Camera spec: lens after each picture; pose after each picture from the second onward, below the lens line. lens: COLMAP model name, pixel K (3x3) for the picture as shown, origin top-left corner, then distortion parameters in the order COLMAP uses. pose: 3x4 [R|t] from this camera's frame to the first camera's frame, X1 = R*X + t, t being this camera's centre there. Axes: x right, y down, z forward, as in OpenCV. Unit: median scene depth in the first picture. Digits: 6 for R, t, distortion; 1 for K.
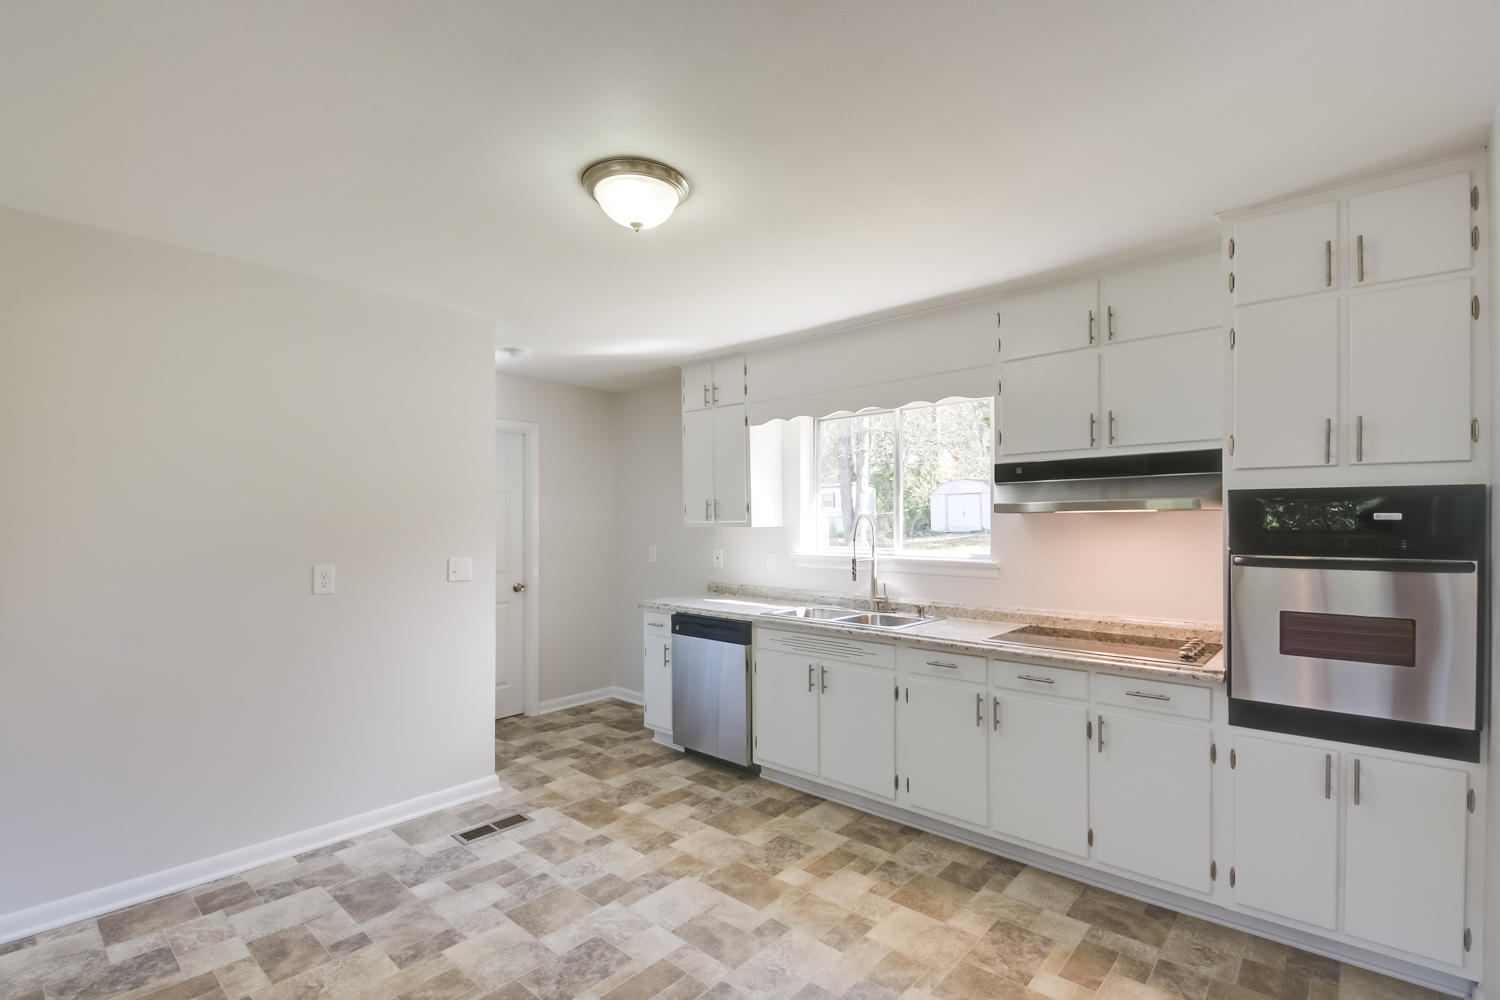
lens RADIAL K [[666.9, 0, 769.8], [0, 666.9, 517.9], [0, 0, 1]] dist [-0.001404, -0.010027]
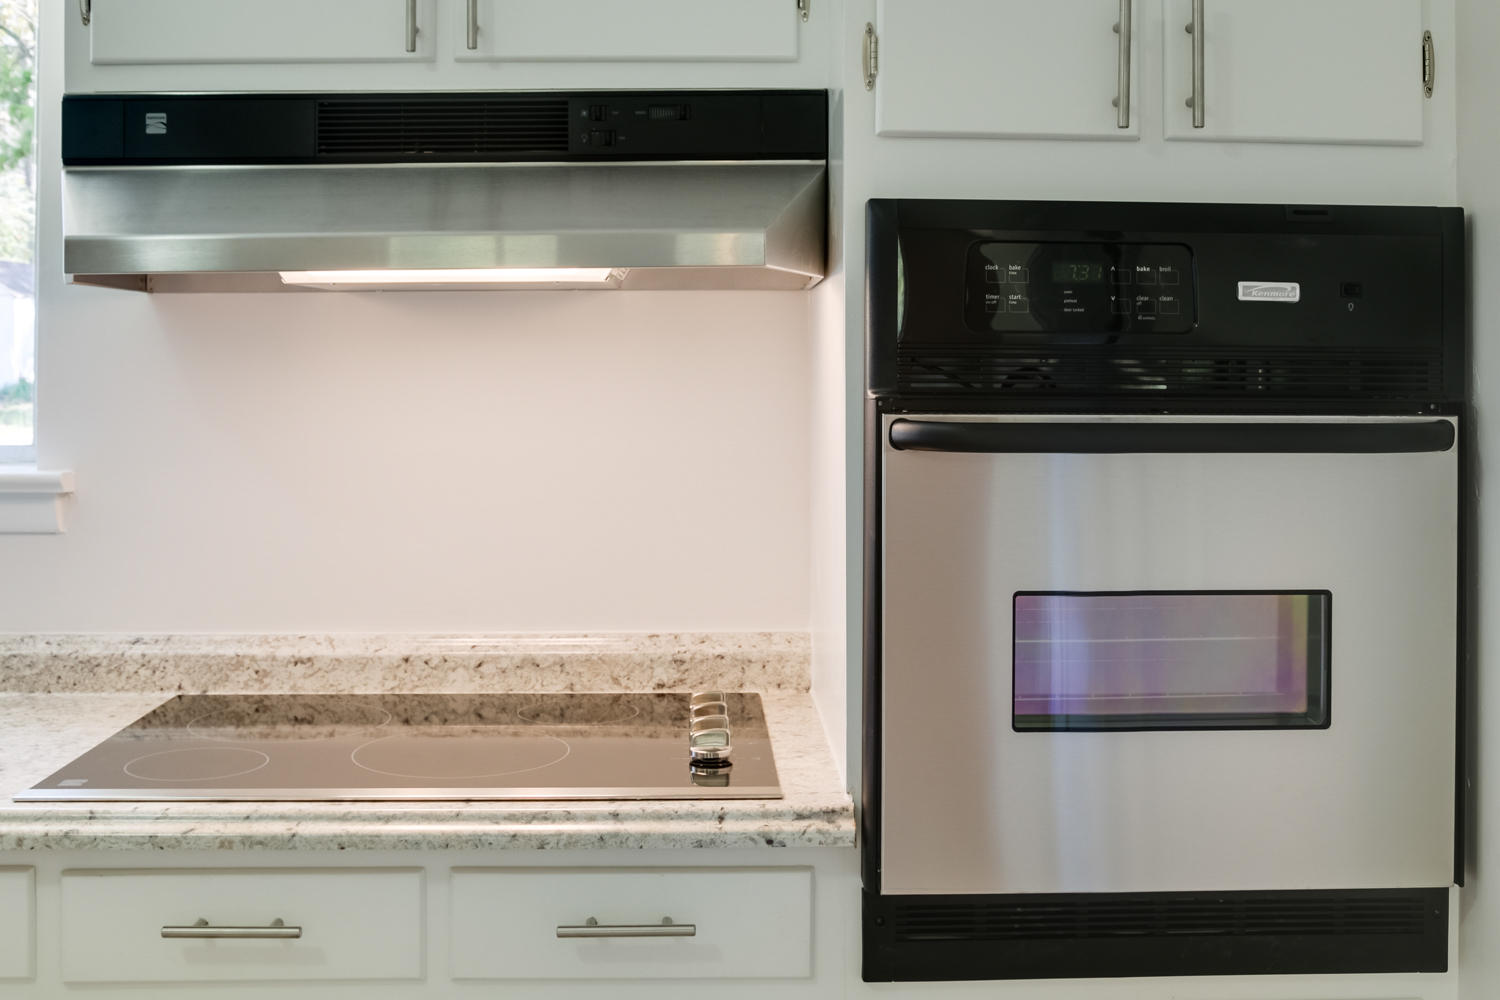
lens RADIAL K [[1674.0, 0, 710.5], [0, 1674.0, 327.7], [0, 0, 1]] dist [-0.028548, -0.028331]
pose [[0.747317, 0.022533, 0.664085, 0.105773], [-0.007770, 0.999653, -0.025176, 0.027720], [-0.664422, 0.013654, 0.747233, 0.381865]]
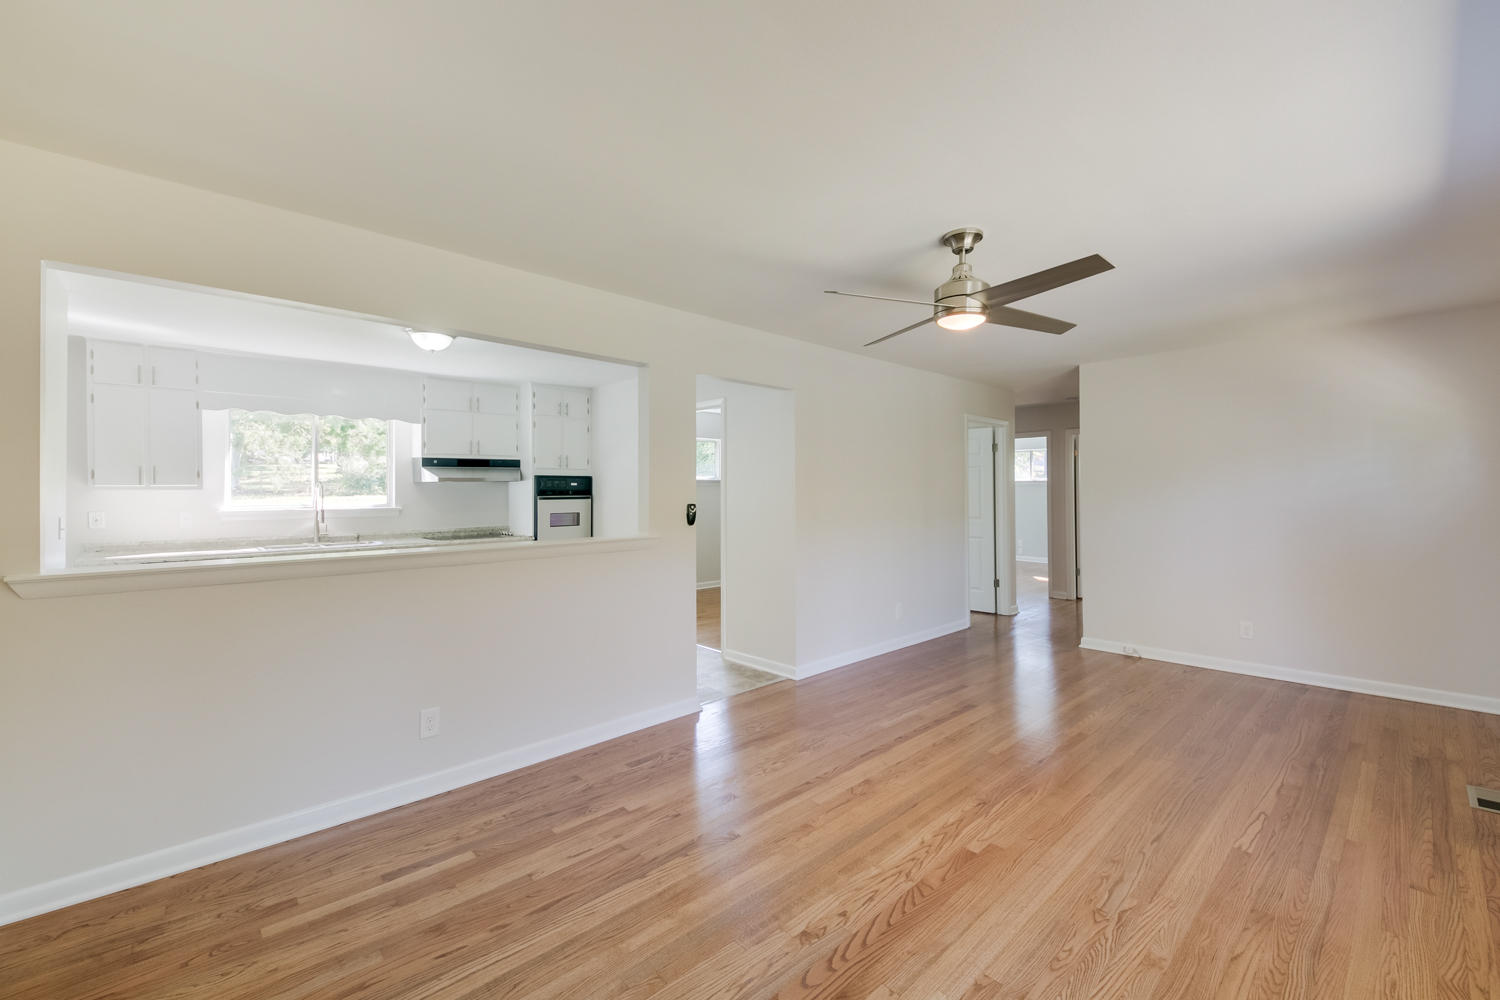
lens RADIAL K [[617.5, 0, 754.0], [0, 617.5, 480.1], [0, 0, 1]] dist [0.021316, -0.009237]
pose [[0.109691, 0.015030, 0.993852, -1.574170], [0.000359, 0.999885, -0.015161, 0.018826], [-0.993966, 0.002020, 0.109673, -0.228071]]
